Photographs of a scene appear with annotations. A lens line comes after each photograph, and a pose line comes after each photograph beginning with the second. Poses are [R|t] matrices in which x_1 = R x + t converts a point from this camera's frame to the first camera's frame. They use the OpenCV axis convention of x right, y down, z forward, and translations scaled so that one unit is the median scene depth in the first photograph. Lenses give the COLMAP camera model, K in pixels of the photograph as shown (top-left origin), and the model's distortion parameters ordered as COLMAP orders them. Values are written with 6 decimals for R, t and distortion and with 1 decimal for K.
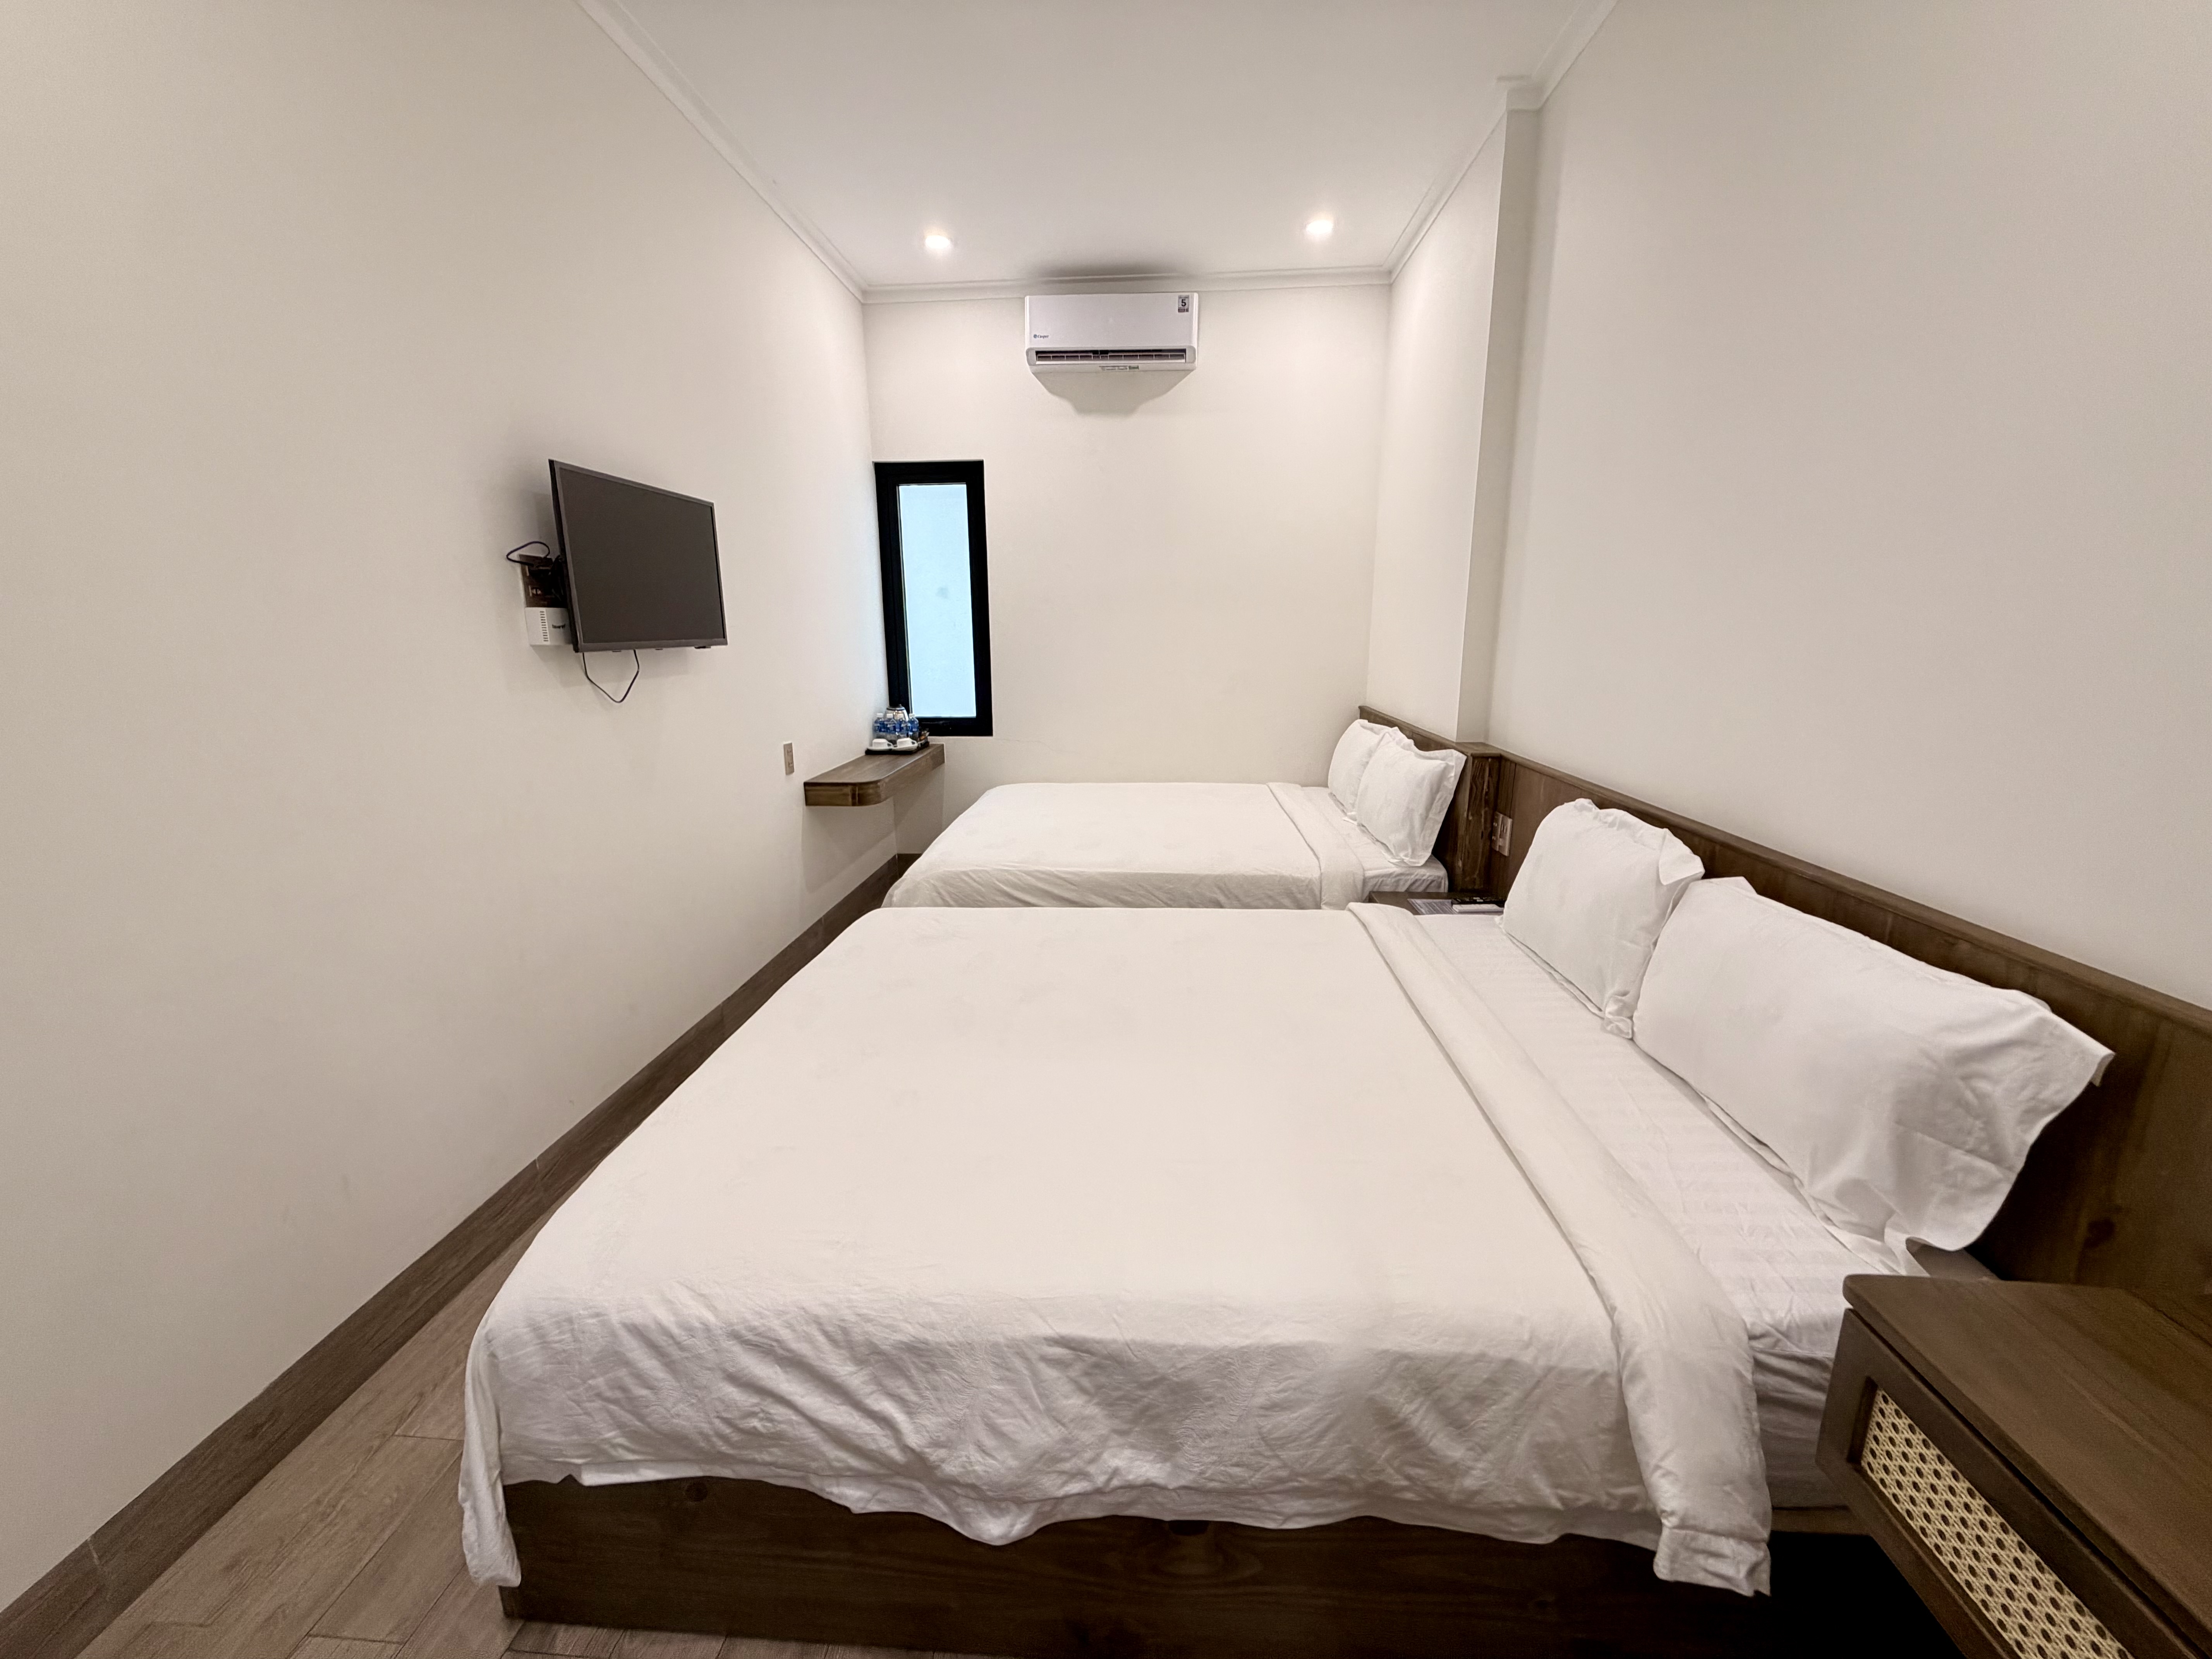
lens RADIAL K [[886.2, 0, 1096.4], [0, 886.2, 839.6], [0, 0, 1]] dist [-0.001562, 0.001524]
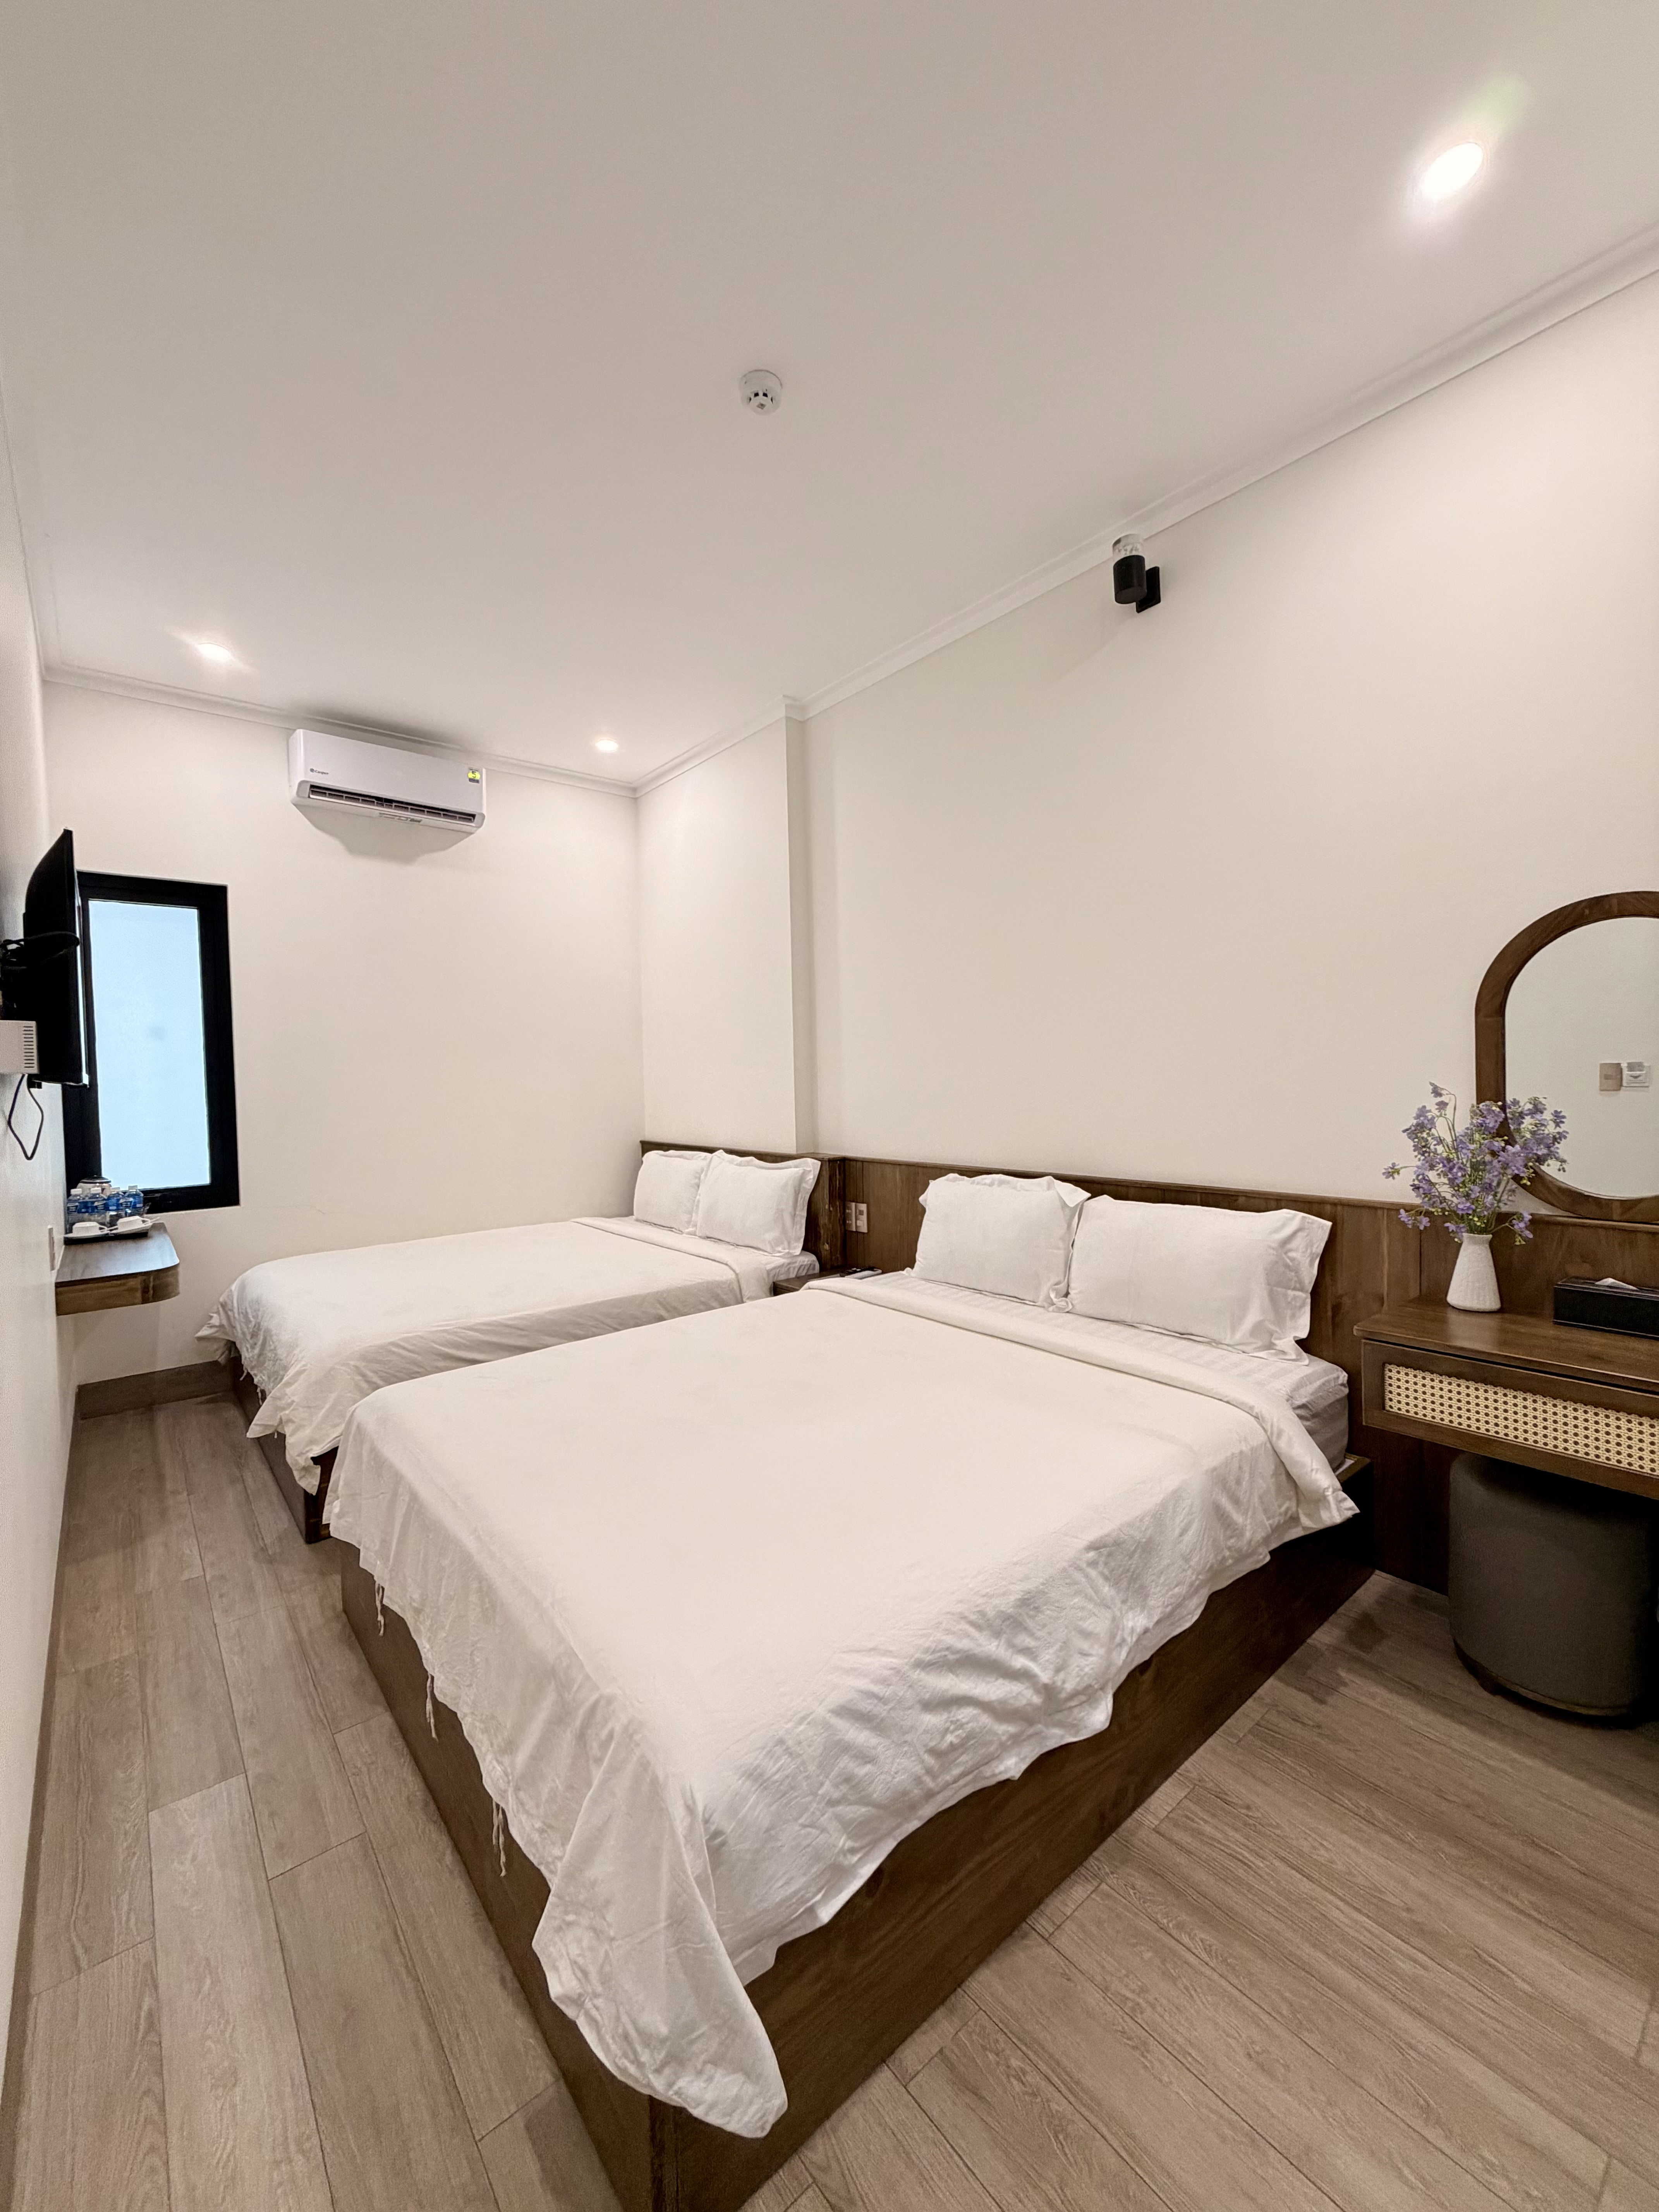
lens RADIAL K [[886.2, 0, 839.4], [0, 886.2, 1112.7], [0, 0, 1]] dist [-0.001562, 0.001524]
pose [[0.717902, -0.037462, 0.695135, -0.758396], [0.180296, 0.974486, -0.133684, 0.022417], [-0.672391, 0.221302, 0.706339, 0.100238]]
